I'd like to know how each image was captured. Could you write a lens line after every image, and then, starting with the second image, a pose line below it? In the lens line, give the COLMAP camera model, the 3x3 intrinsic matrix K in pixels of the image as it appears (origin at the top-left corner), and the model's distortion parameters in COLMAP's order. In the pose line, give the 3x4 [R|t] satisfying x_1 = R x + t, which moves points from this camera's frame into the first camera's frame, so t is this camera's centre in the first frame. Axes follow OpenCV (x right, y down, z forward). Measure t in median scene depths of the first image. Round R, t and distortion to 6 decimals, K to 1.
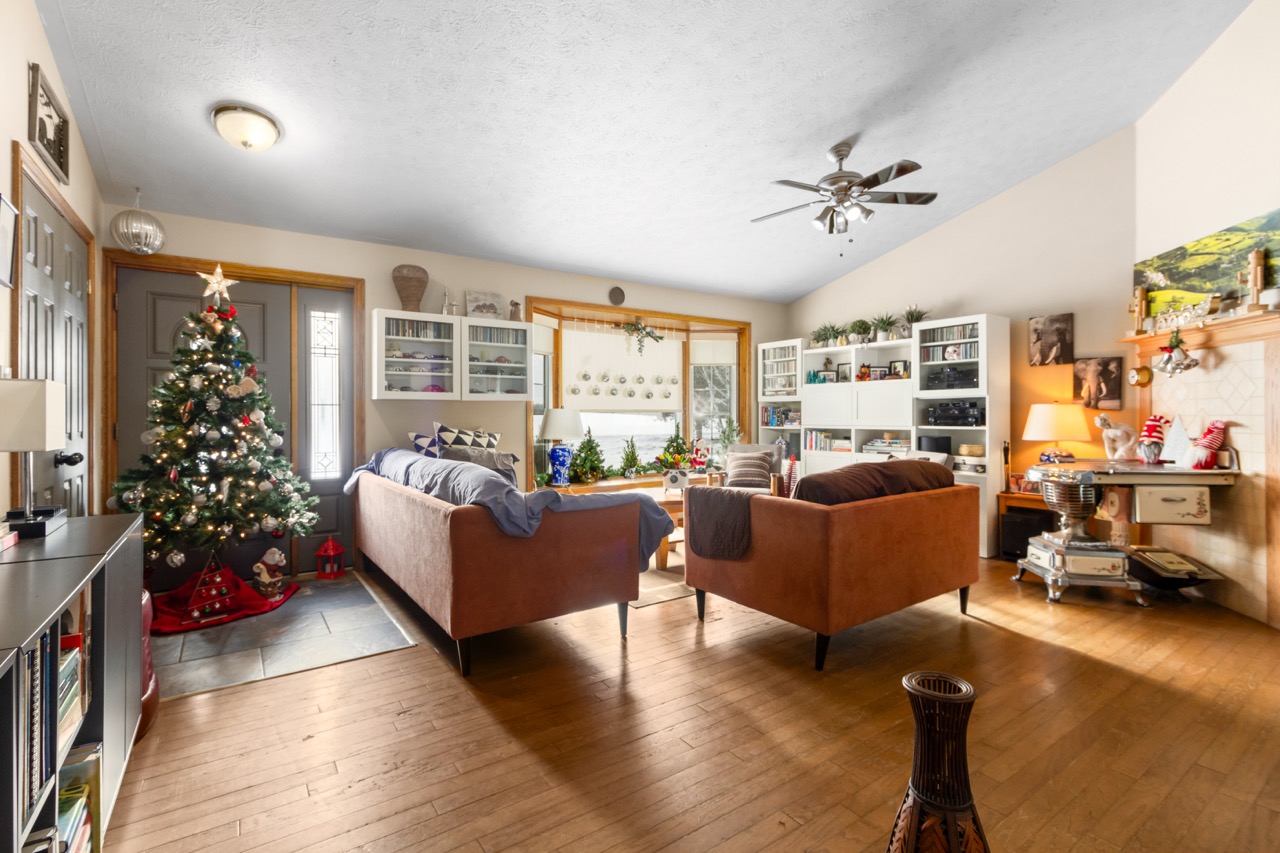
lens RADIAL K [[589.9, 0, 642.1], [0, 589.9, 420.5], [0, 0, 1]] dist [-0.001123, 0.000730]
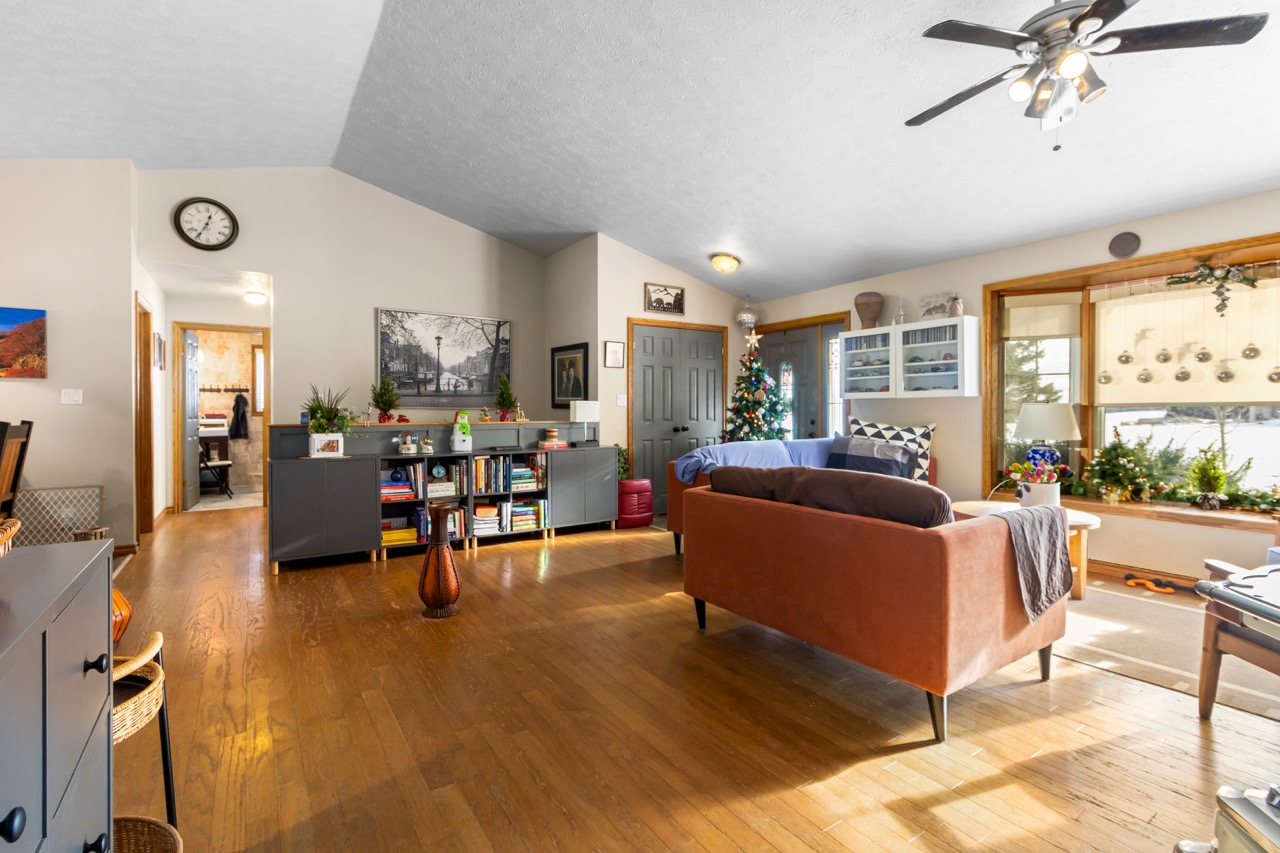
lens RADIAL K [[589.9, 0, 639.0], [0, 589.9, 423.8], [0, 0, 1]] dist [-0.001123, 0.000730]
pose [[-0.030755, 0.025168, -0.999210, 0.875059], [-0.004683, 0.999668, 0.025324, -0.009897], [0.999516, 0.005458, -0.030627, 0.533917]]
